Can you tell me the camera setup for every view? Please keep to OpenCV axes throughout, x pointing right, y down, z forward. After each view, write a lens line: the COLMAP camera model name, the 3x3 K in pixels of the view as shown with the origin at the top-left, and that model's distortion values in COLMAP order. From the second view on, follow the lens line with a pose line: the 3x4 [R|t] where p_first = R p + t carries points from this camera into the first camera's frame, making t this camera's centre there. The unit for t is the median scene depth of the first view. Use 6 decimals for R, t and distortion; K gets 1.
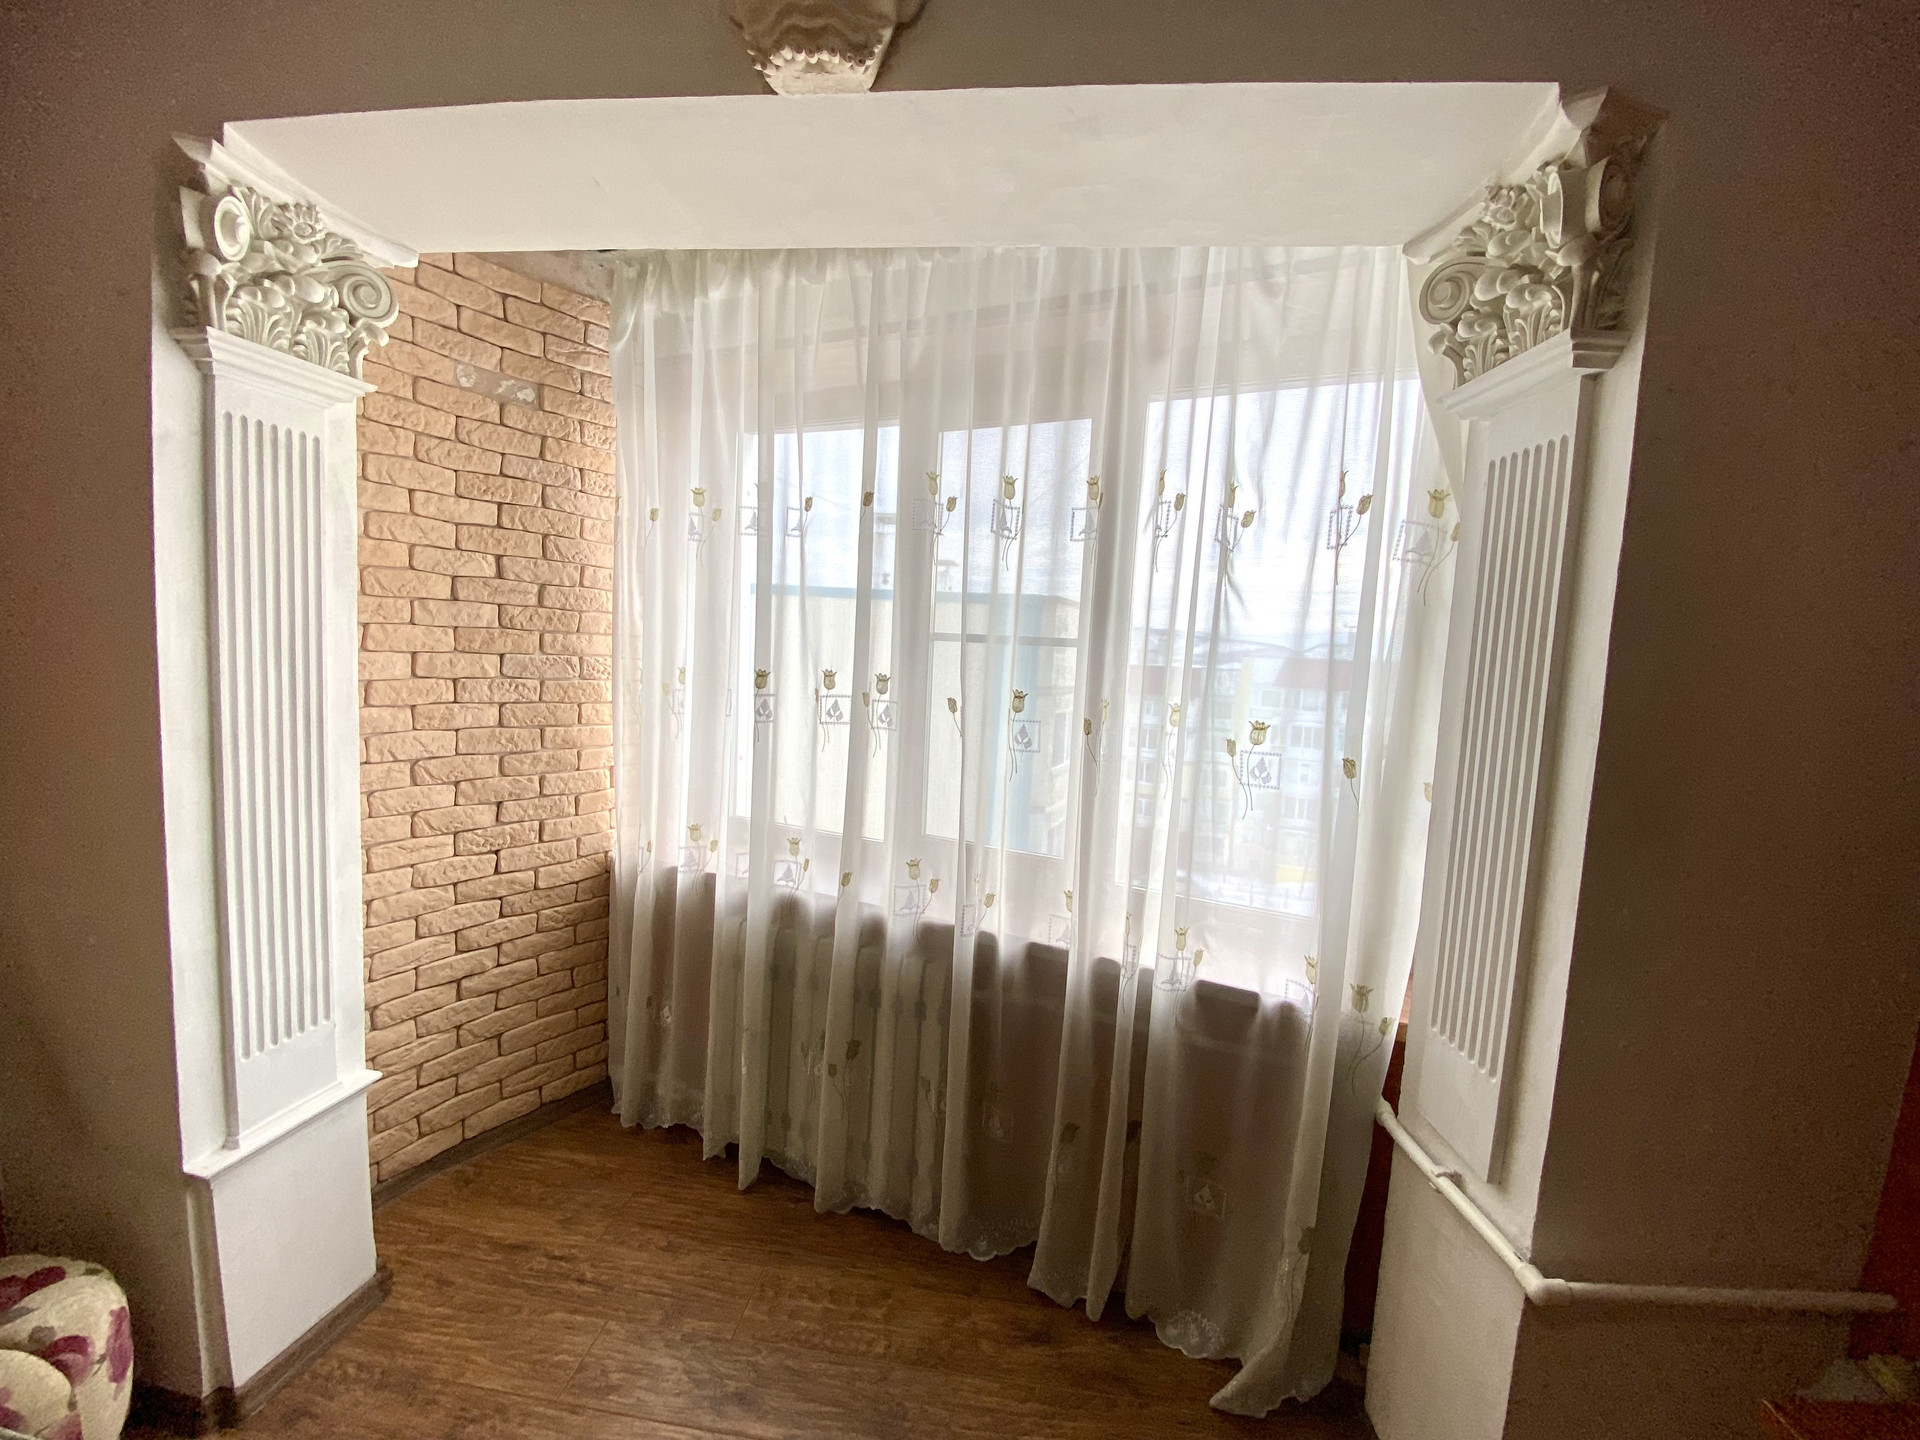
lens RADIAL K [[770.0, 0, 954.8], [0, 770.0, 706.2], [0, 0, 1]] dist [0.024862, -0.020967]
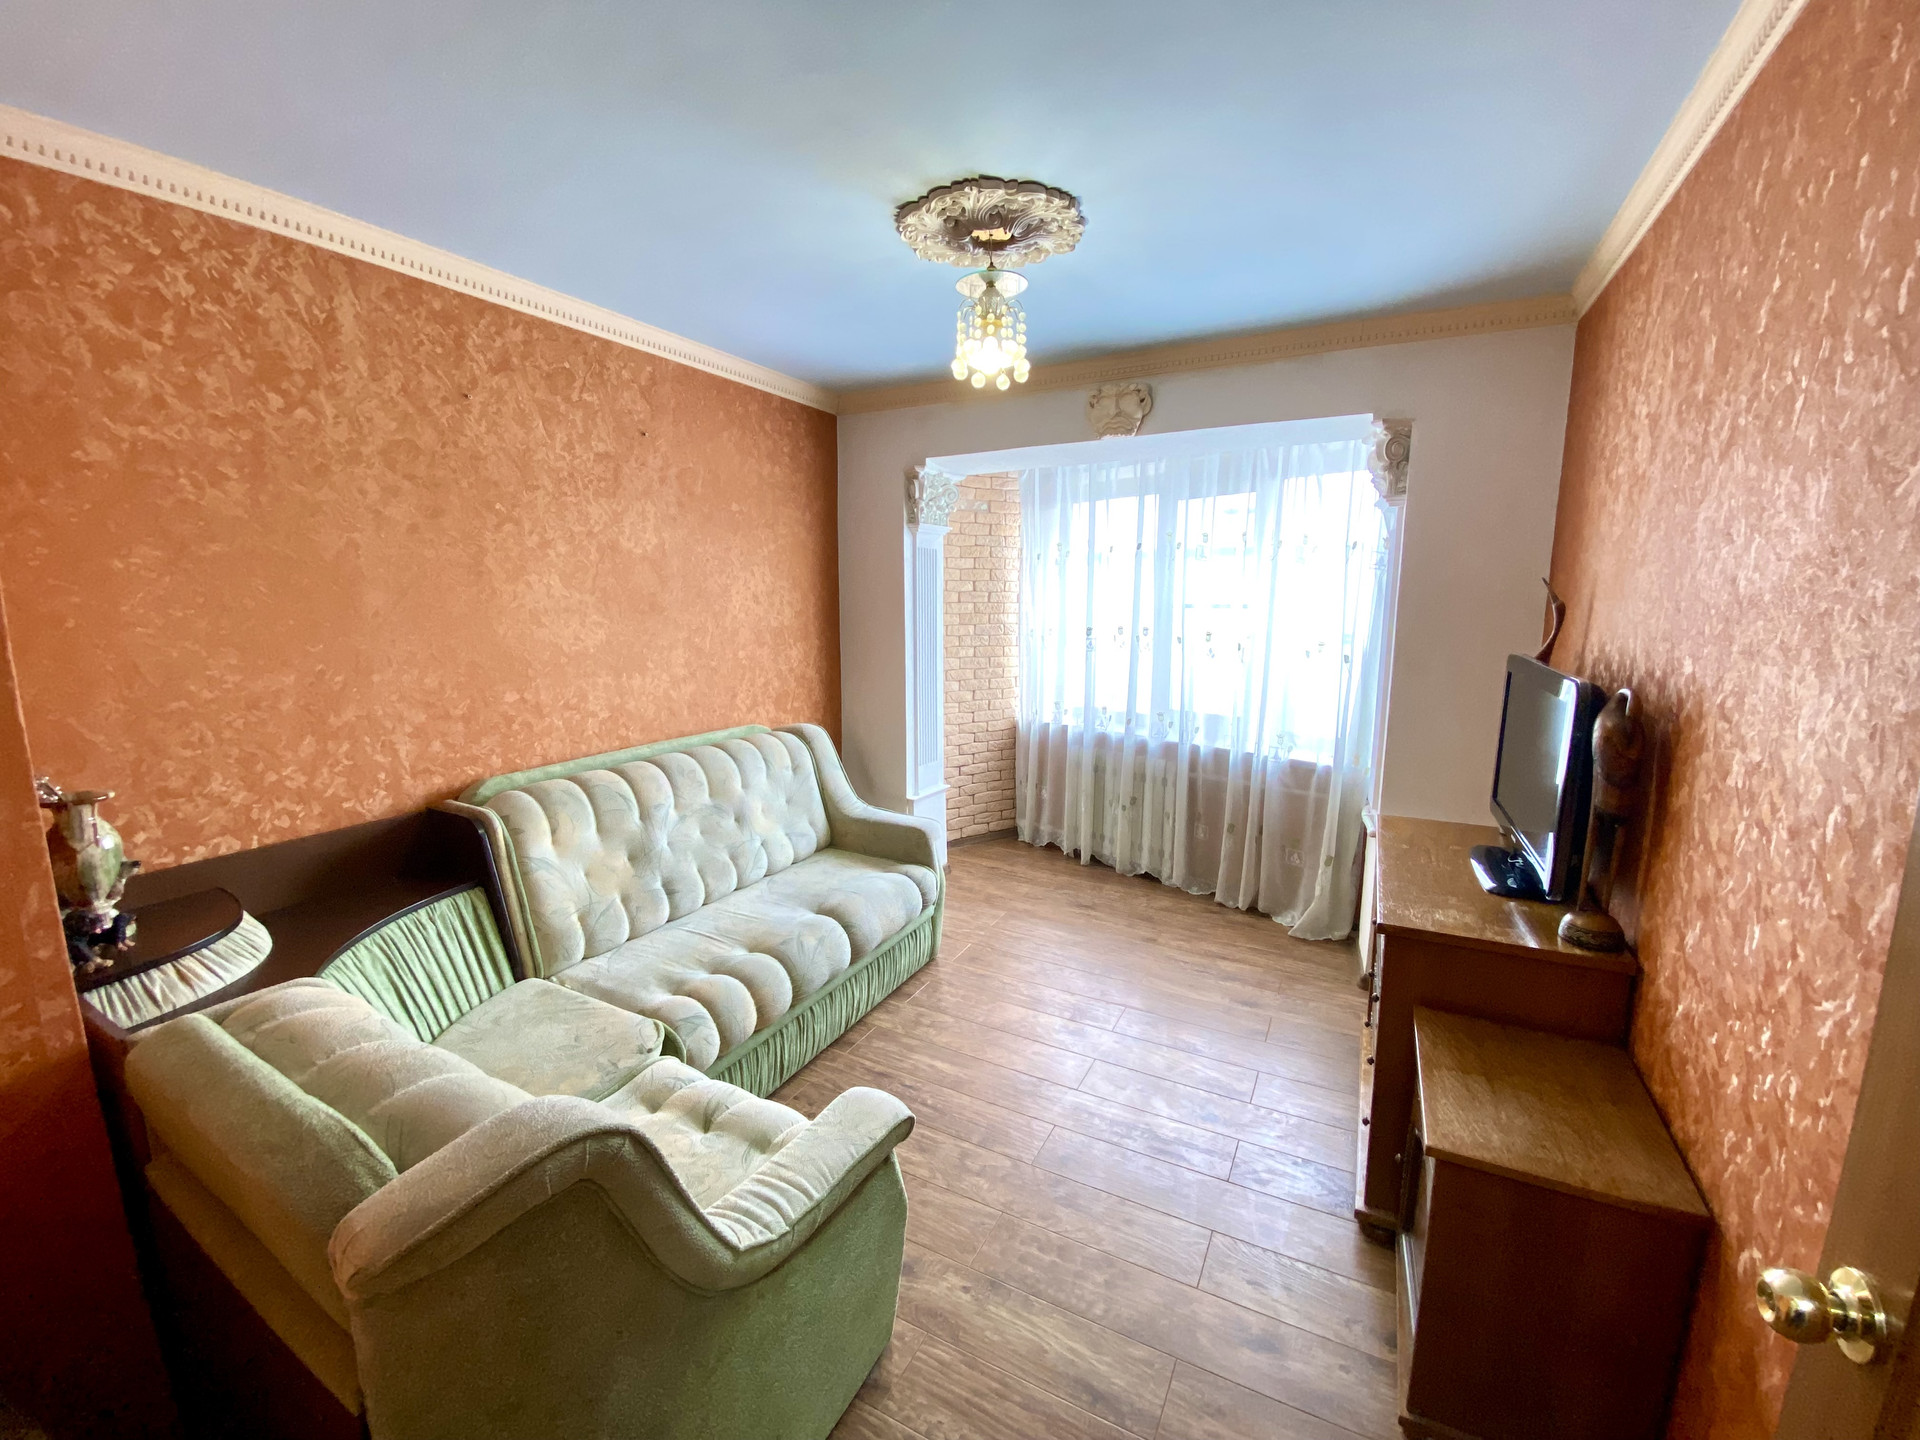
lens RADIAL K [[770.0, 0, 954.8], [0, 770.0, 706.2], [0, 0, 1]] dist [0.024862, -0.020967]
pose [[0.930927, 0.000307, -0.365204, 0.191648], [0.017918, 0.998757, 0.046514, 0.068111], [0.364765, -0.049845, 0.929765, -1.176778]]
